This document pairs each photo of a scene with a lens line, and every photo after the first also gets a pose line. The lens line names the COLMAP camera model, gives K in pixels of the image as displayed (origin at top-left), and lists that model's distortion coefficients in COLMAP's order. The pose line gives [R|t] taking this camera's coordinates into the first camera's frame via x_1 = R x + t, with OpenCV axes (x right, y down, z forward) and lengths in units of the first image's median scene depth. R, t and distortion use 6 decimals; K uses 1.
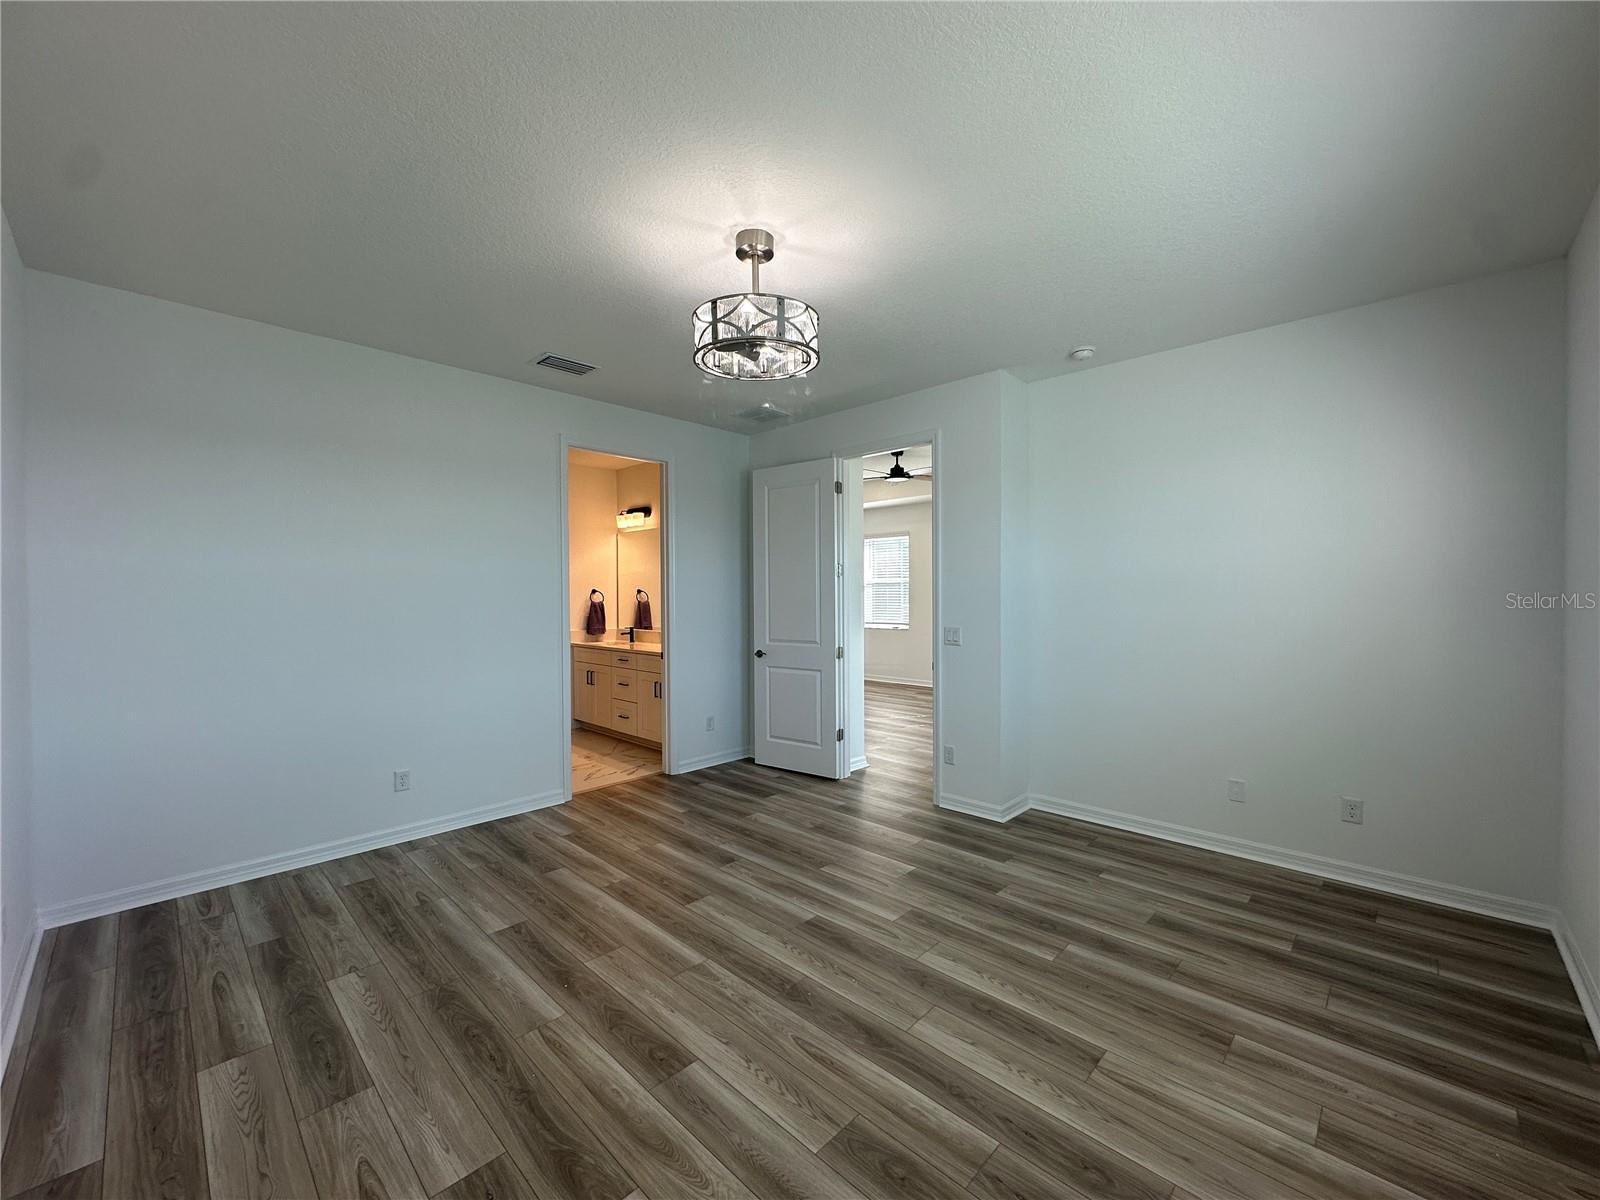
lens RADIAL K [[640.6, 0, 799.4], [0, 640.6, 599.6], [0, 0, 1]] dist [-0.005121, 0.001071]
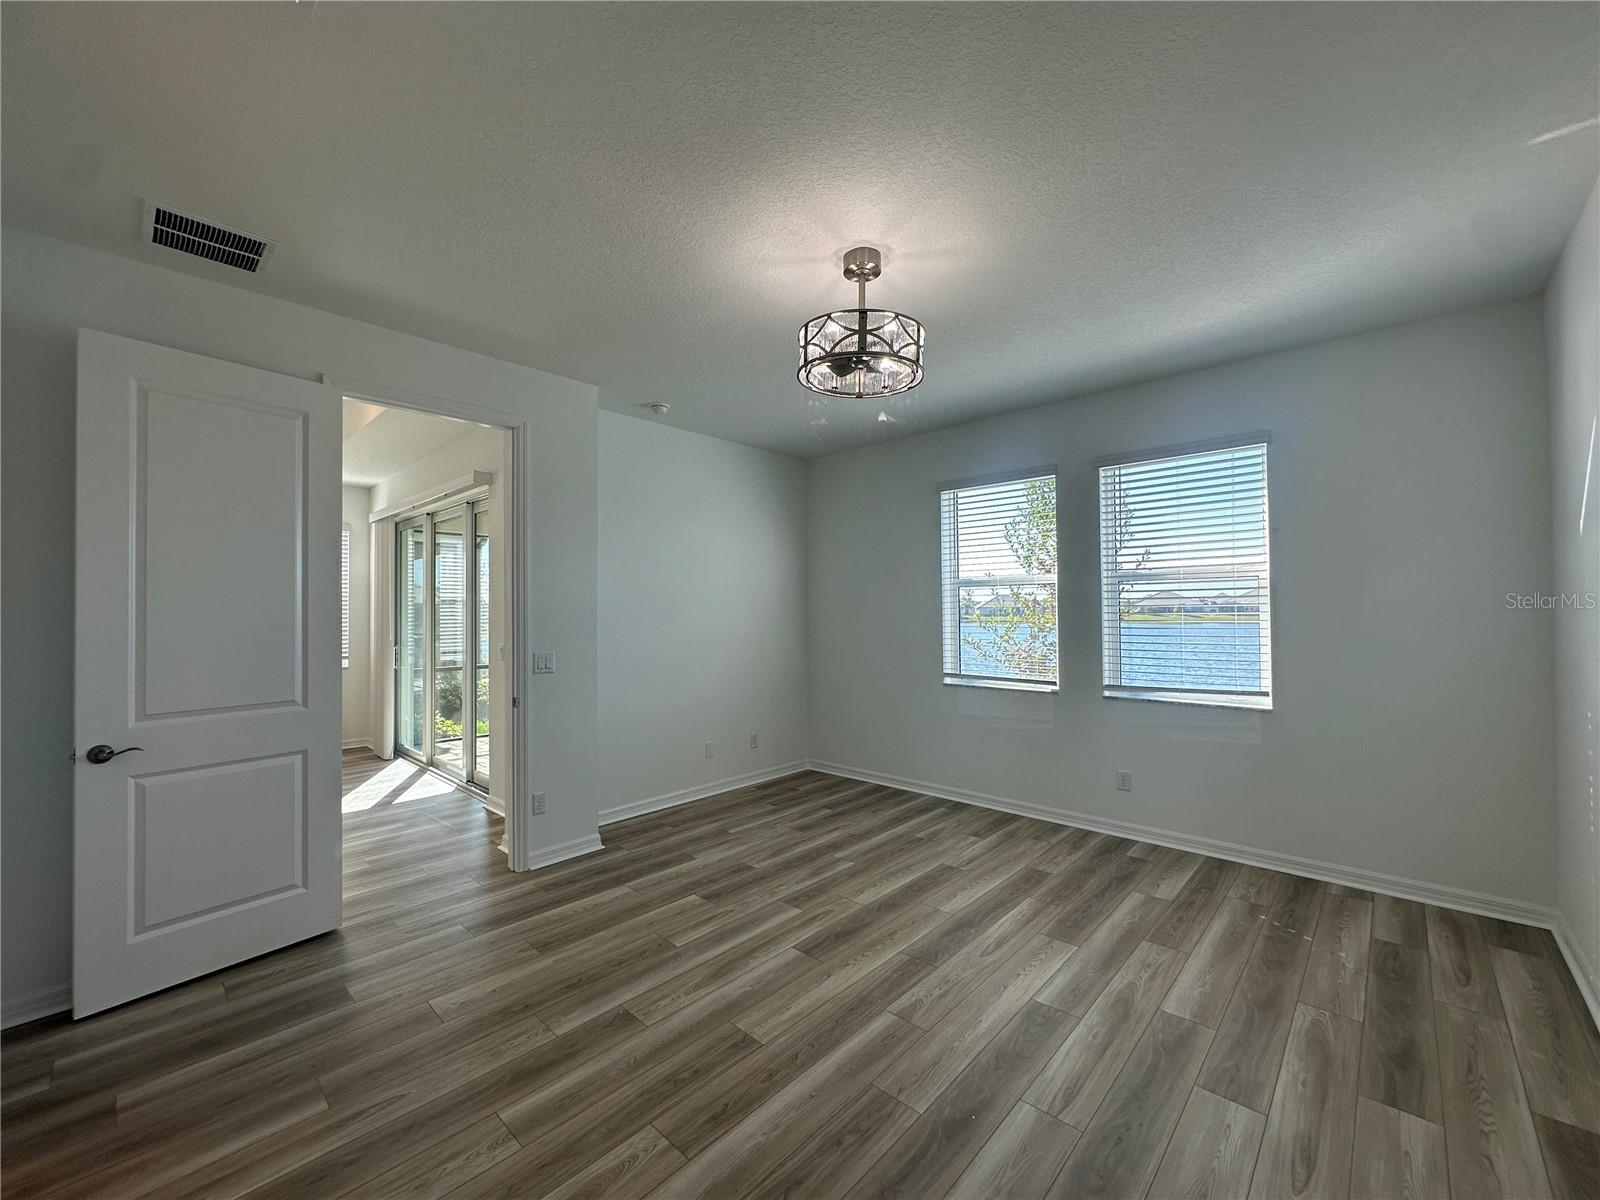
lens RADIAL K [[640.6, 0, 800.4], [0, 640.6, 602.0], [0, 0, 1]] dist [-0.005121, 0.001071]
pose [[-0.017906, 0.019057, 0.999658, -0.807823], [0.015462, 0.999704, -0.018781, -0.004779], [-0.999720, 0.015121, -0.018196, 0.856514]]
